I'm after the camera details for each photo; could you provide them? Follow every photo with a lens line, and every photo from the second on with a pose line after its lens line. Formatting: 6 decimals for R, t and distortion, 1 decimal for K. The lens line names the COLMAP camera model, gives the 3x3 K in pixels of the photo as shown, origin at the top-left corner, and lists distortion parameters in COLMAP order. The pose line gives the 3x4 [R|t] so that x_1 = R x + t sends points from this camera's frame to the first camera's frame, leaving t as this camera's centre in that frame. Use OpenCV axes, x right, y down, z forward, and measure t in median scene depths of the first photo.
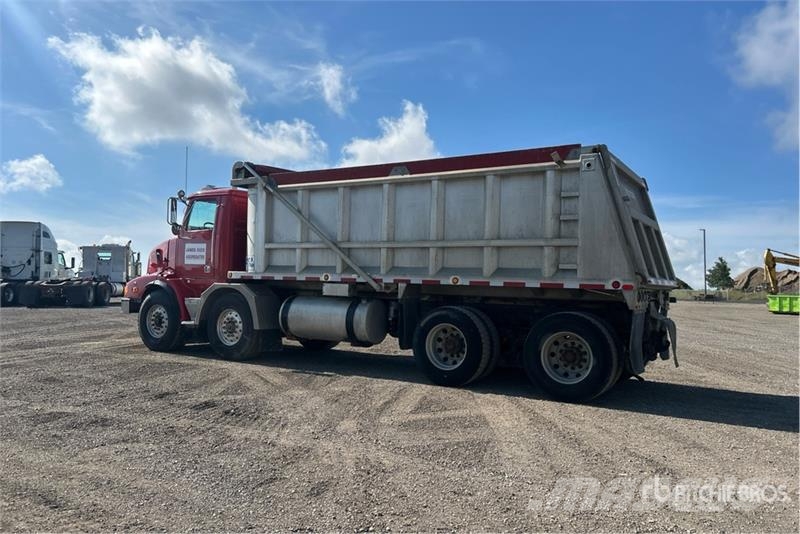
lens RADIAL K [[588.2, 0, 396.4], [0, 588.2, 280.7], [0, 0, 1]] dist [0.002720, 0.000093]
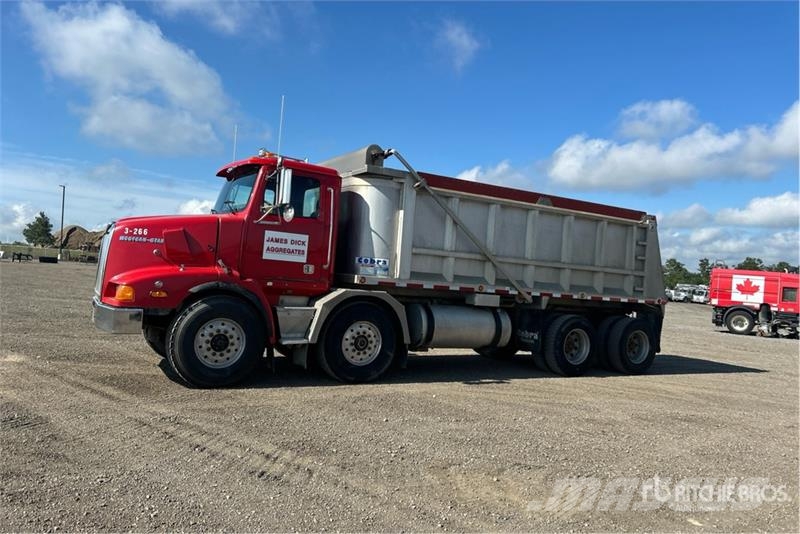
lens RADIAL K [[567.9, 0, 401.4], [0, 567.9, 270.7], [0, 0, 1]] dist [0.076822, -0.000669]
pose [[0.489368, 0.029989, 0.871562, -0.983108], [-0.055726, 0.998441, -0.003065, -0.023988], [-0.870295, -0.047069, 0.490276, 0.581721]]
